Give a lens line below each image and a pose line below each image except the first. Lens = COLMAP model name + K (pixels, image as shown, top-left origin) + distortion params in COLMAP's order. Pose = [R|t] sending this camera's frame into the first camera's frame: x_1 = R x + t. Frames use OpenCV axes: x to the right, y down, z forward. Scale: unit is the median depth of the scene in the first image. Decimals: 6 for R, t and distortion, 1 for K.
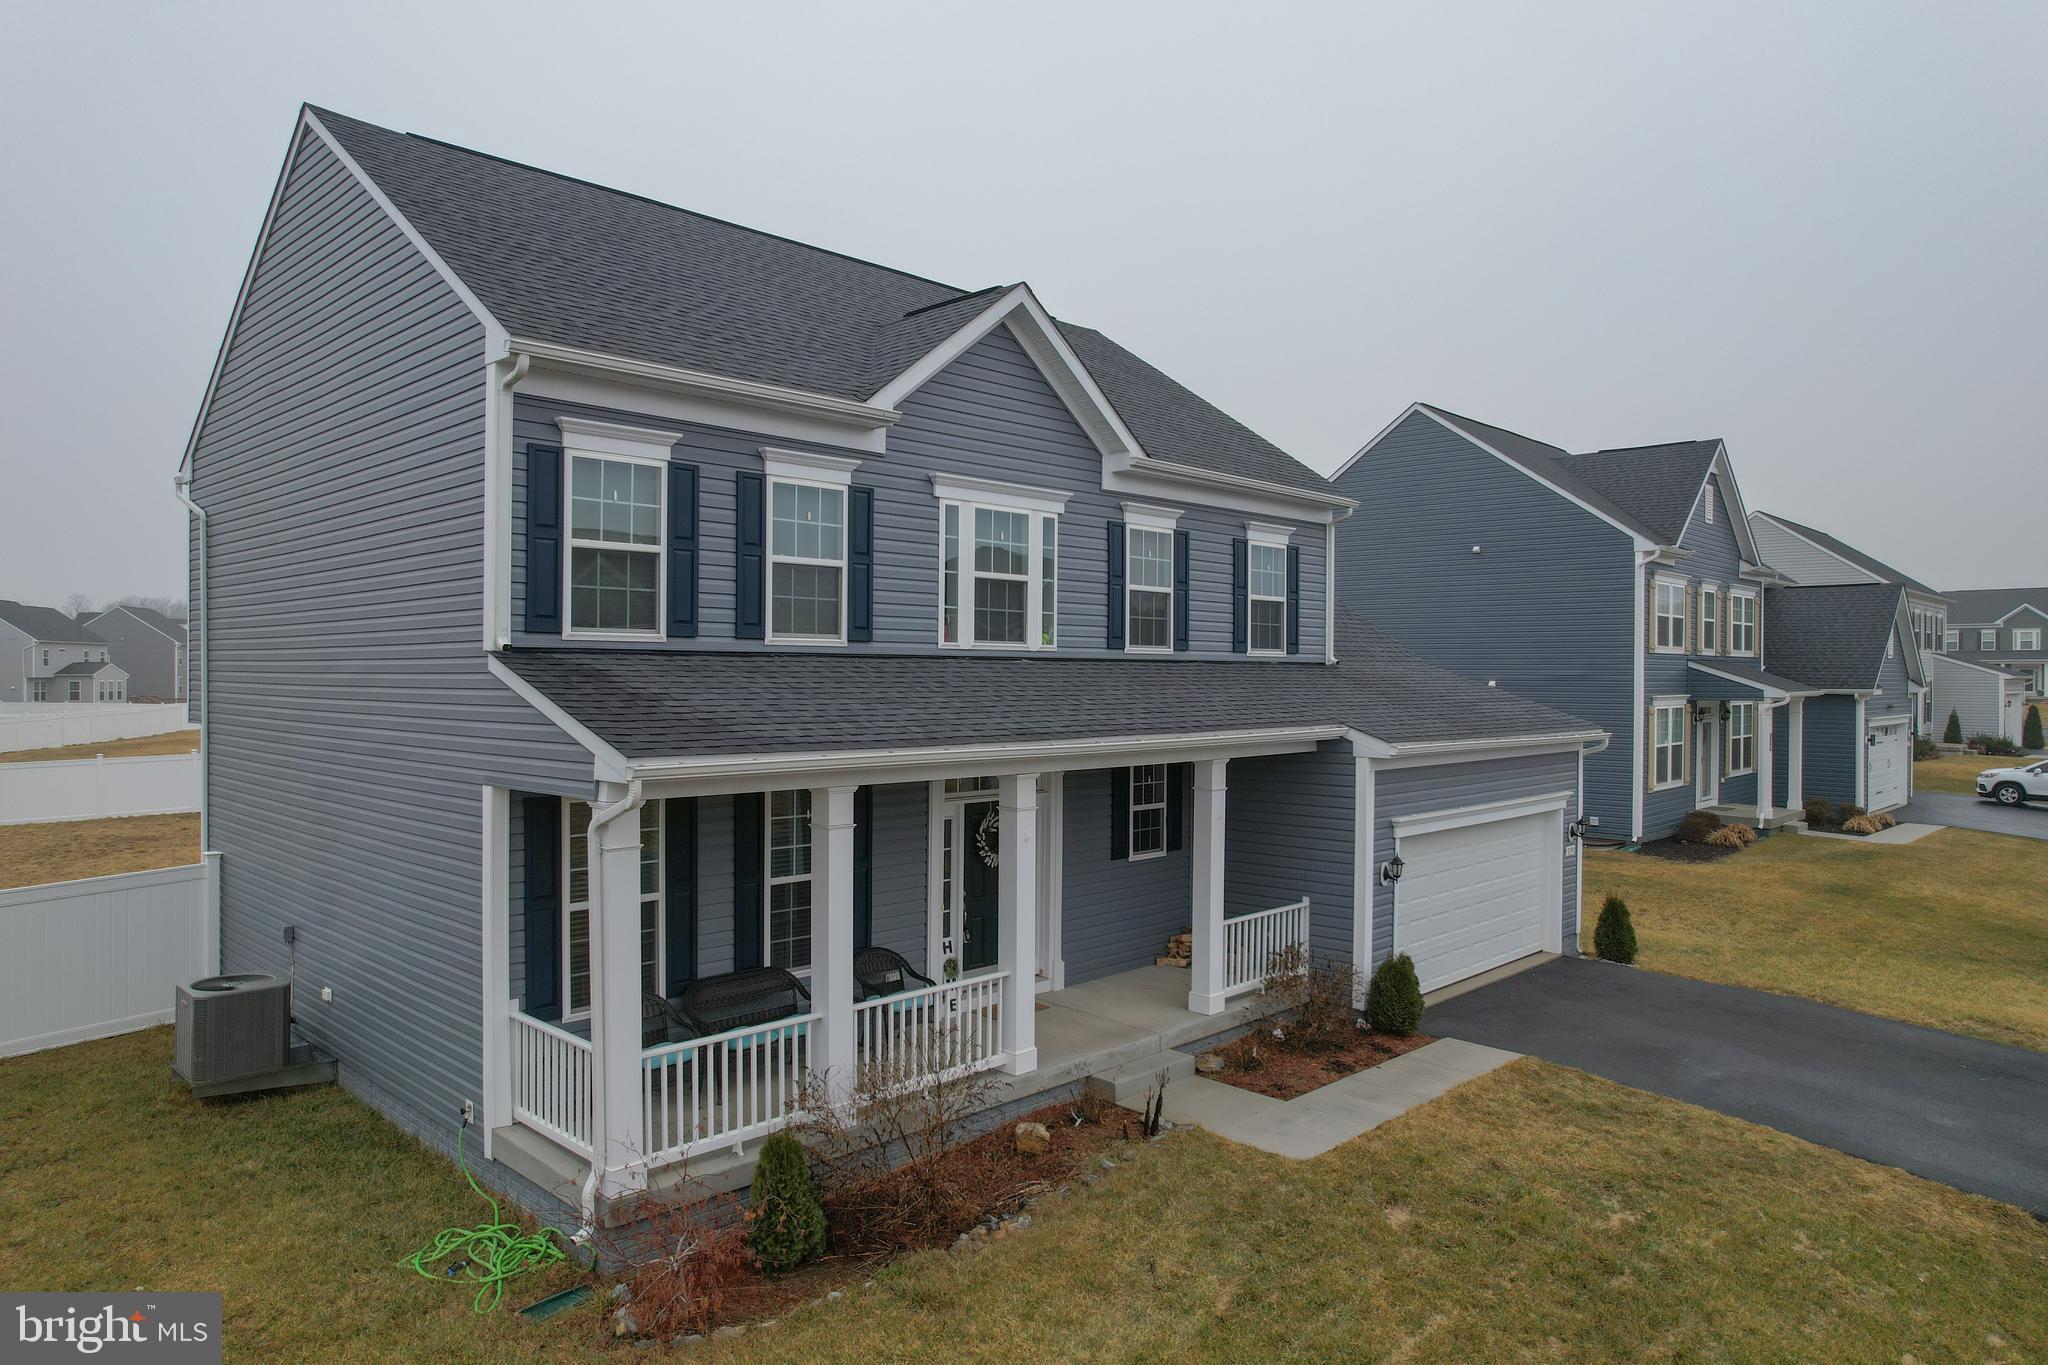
lens RADIAL K [[1309.0, 0, 1026.8], [0, 1309.0, 682.4], [0, 0, 1]] dist [-0.068236, 0.056195]
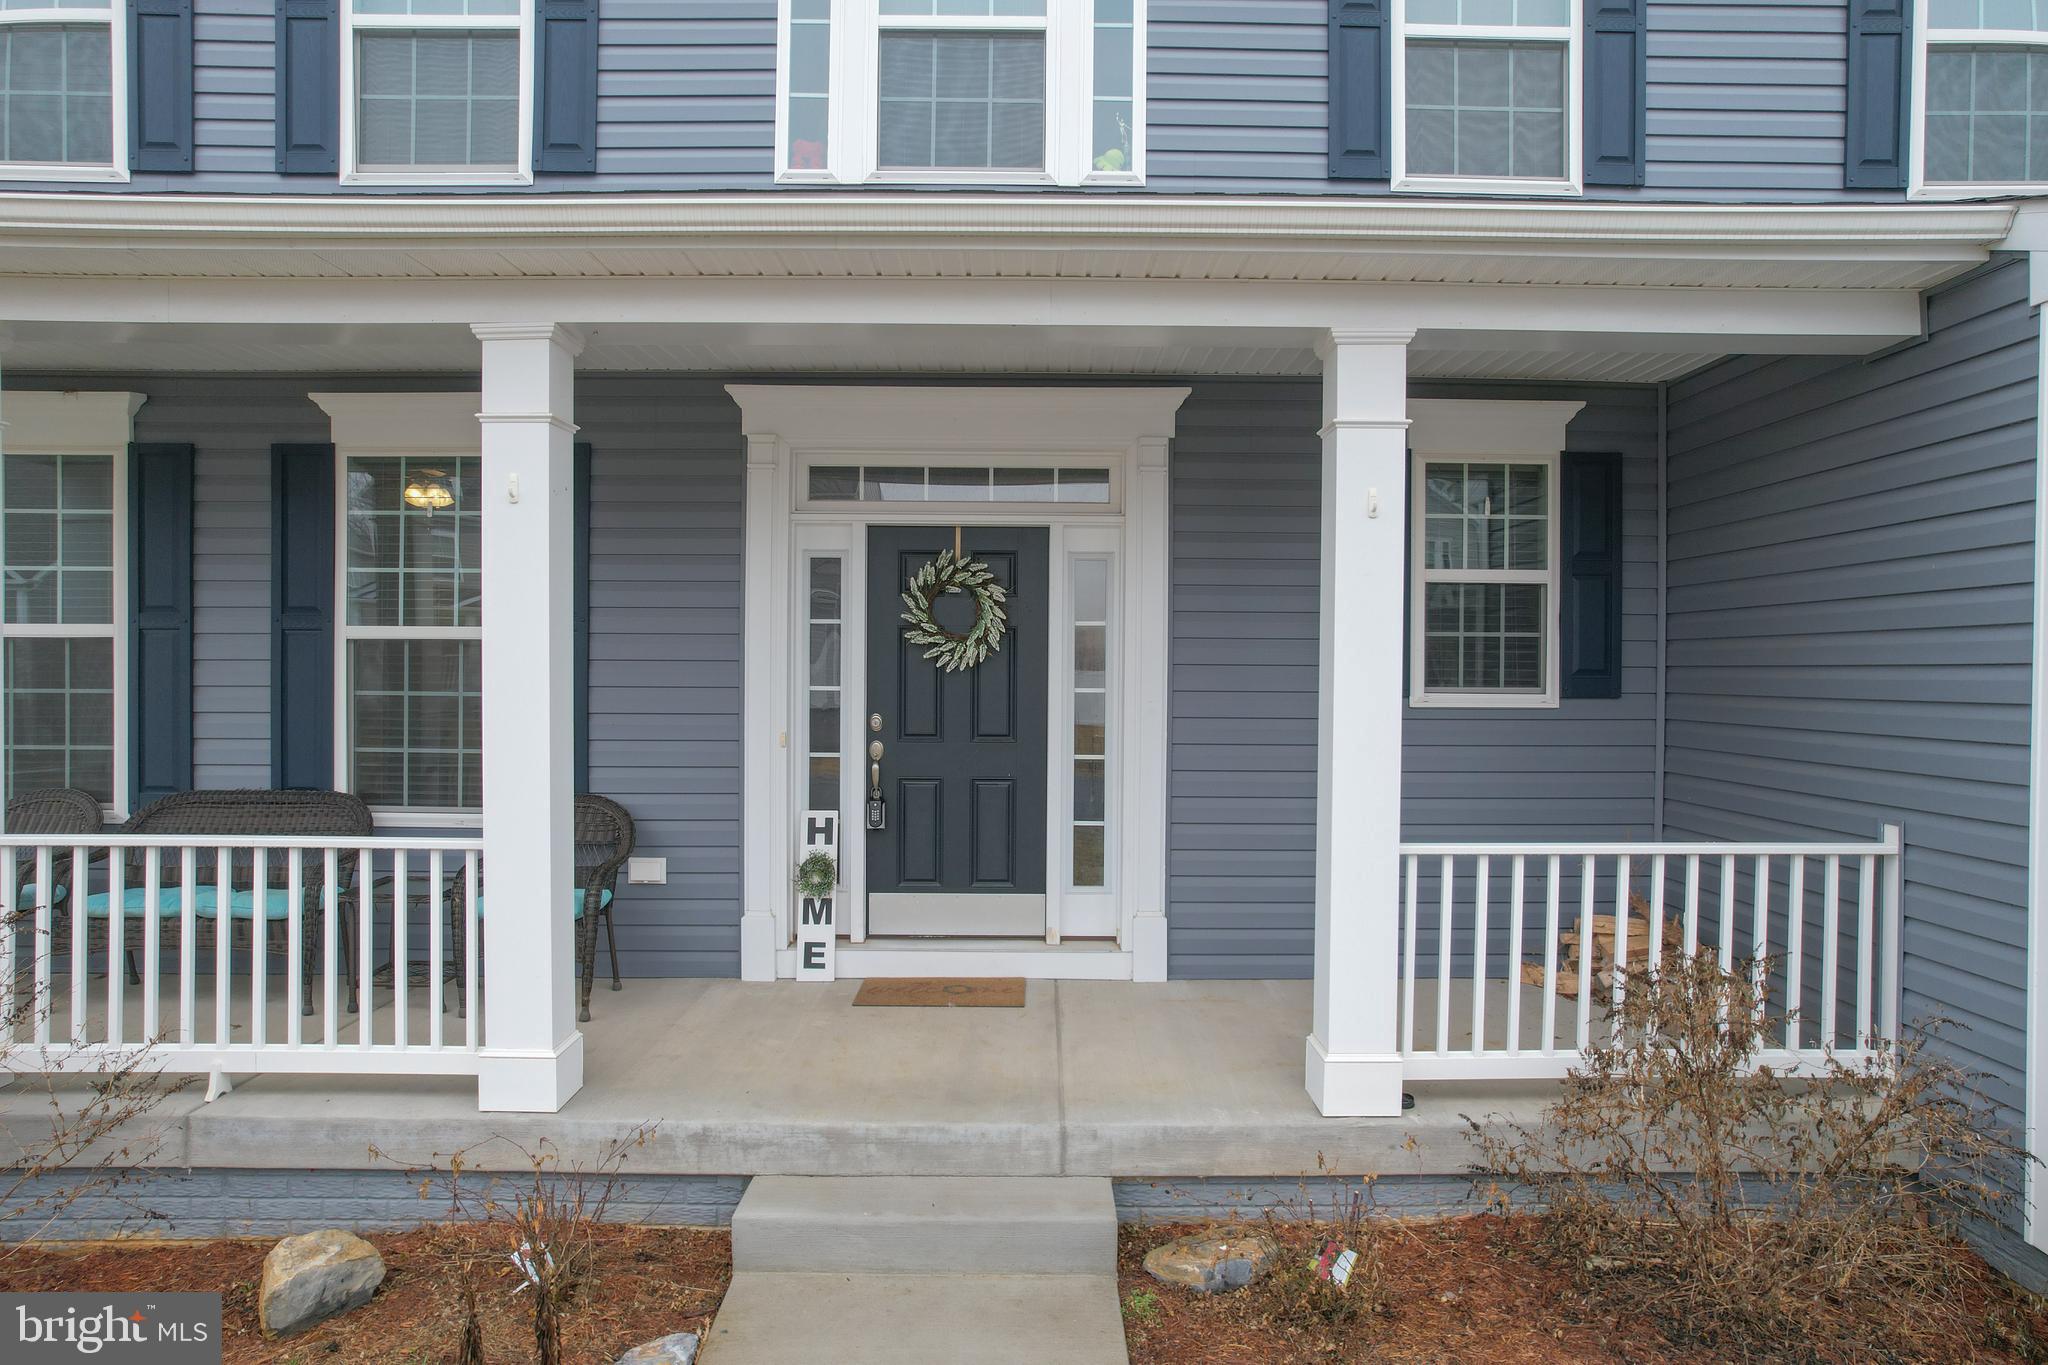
lens RADIAL K [[1309.0, 0, 1024.6], [0, 1309.0, 681.3], [0, 0, 1]] dist [-0.068236, 0.056195]
pose [[0.699725, 0.005946, -0.714387, 0.322096], [-0.007552, 0.999971, 0.000925, 0.148523], [0.714372, 0.004748, 0.699750, 0.725239]]
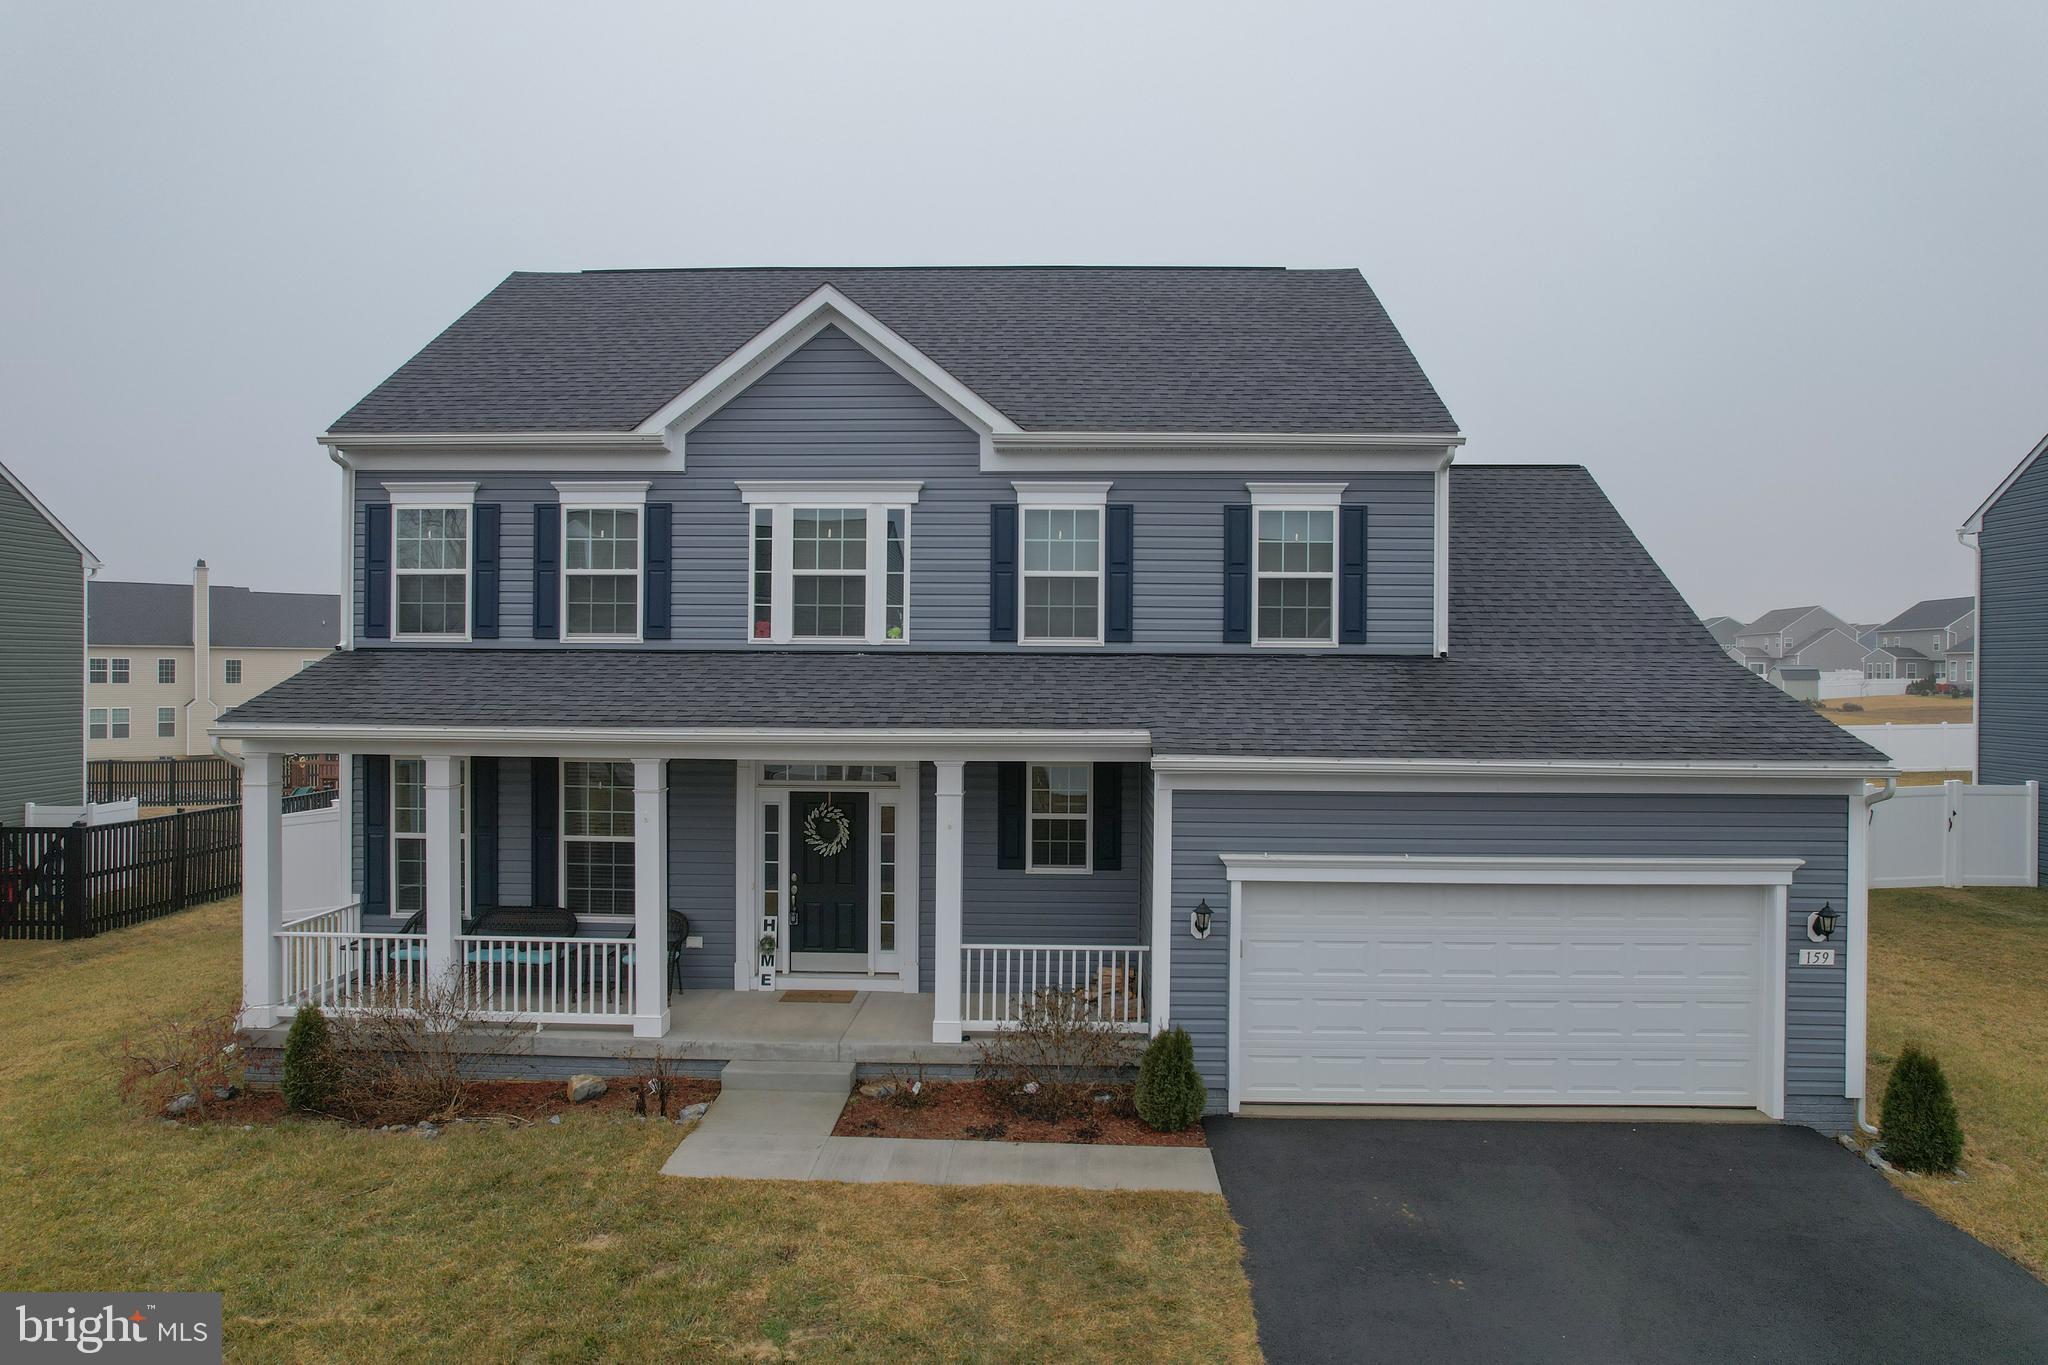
lens RADIAL K [[1309.0, 0, 1028.3], [0, 1309.0, 678.5], [0, 0, 1]] dist [-0.068236, 0.056195]
pose [[0.673715, 0.001210, -0.738990, 0.863300], [-0.007453, 0.999959, -0.005158, 0.006330], [0.738953, 0.008983, 0.673697, 0.439085]]
